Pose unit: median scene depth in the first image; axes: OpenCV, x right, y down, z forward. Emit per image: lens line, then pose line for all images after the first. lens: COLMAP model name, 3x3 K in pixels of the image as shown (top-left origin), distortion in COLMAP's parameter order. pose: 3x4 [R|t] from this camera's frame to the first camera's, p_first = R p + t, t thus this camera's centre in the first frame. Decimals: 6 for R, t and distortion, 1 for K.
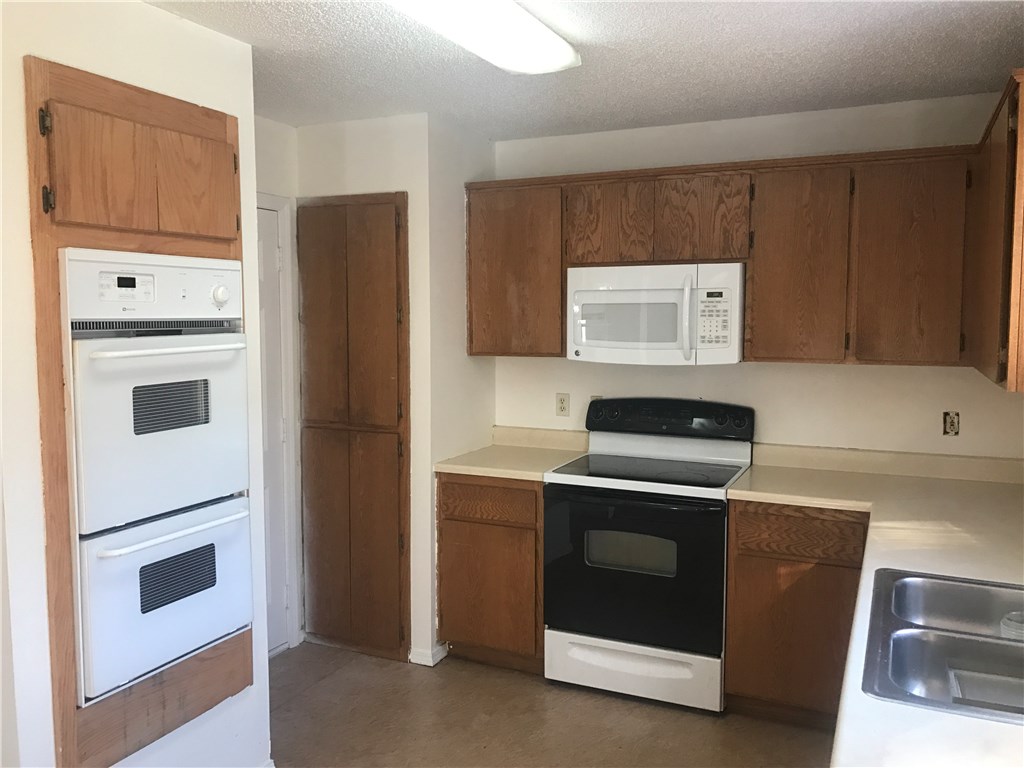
lens RADIAL K [[844.2, 0, 512.0], [0, 844.2, 384.0], [0, 0, 1]] dist [0.020769, 0.006712]
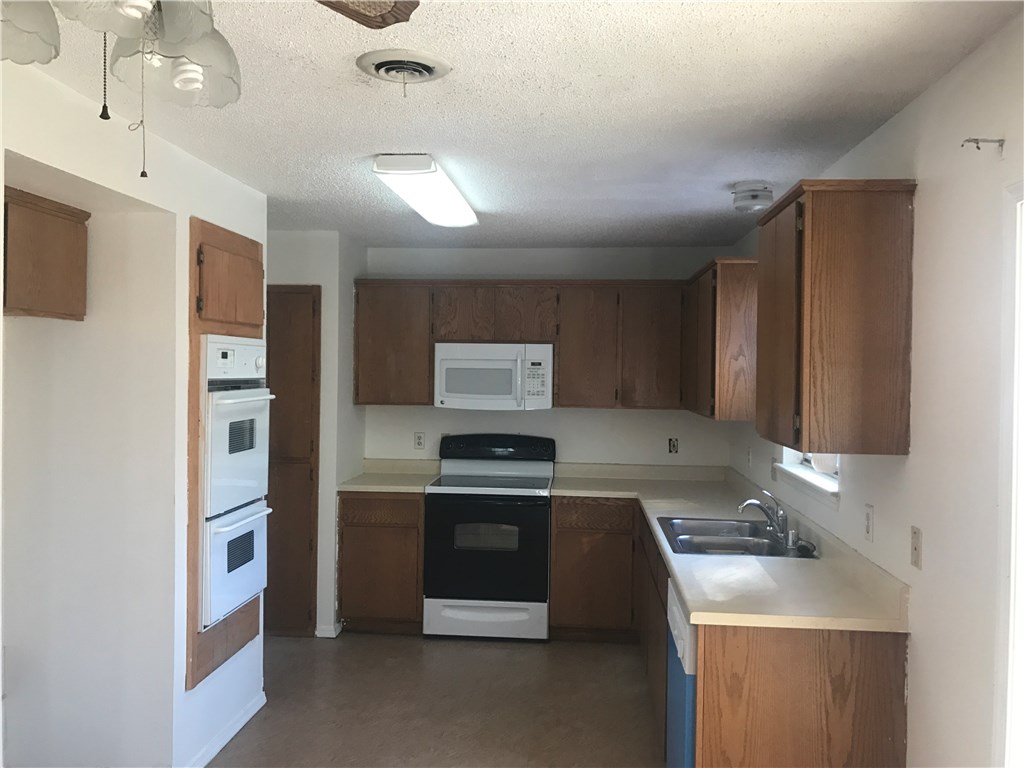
lens RADIAL K [[844.2, 0, 512.0], [0, 844.2, 384.0], [0, 0, 1]] dist [0.020769, 0.006712]
pose [[0.939673, 0.006161, 0.342018, -0.319306], [0.016085, 0.997936, -0.062168, 0.024330], [-0.341695, 0.063919, 0.937635, -0.407791]]
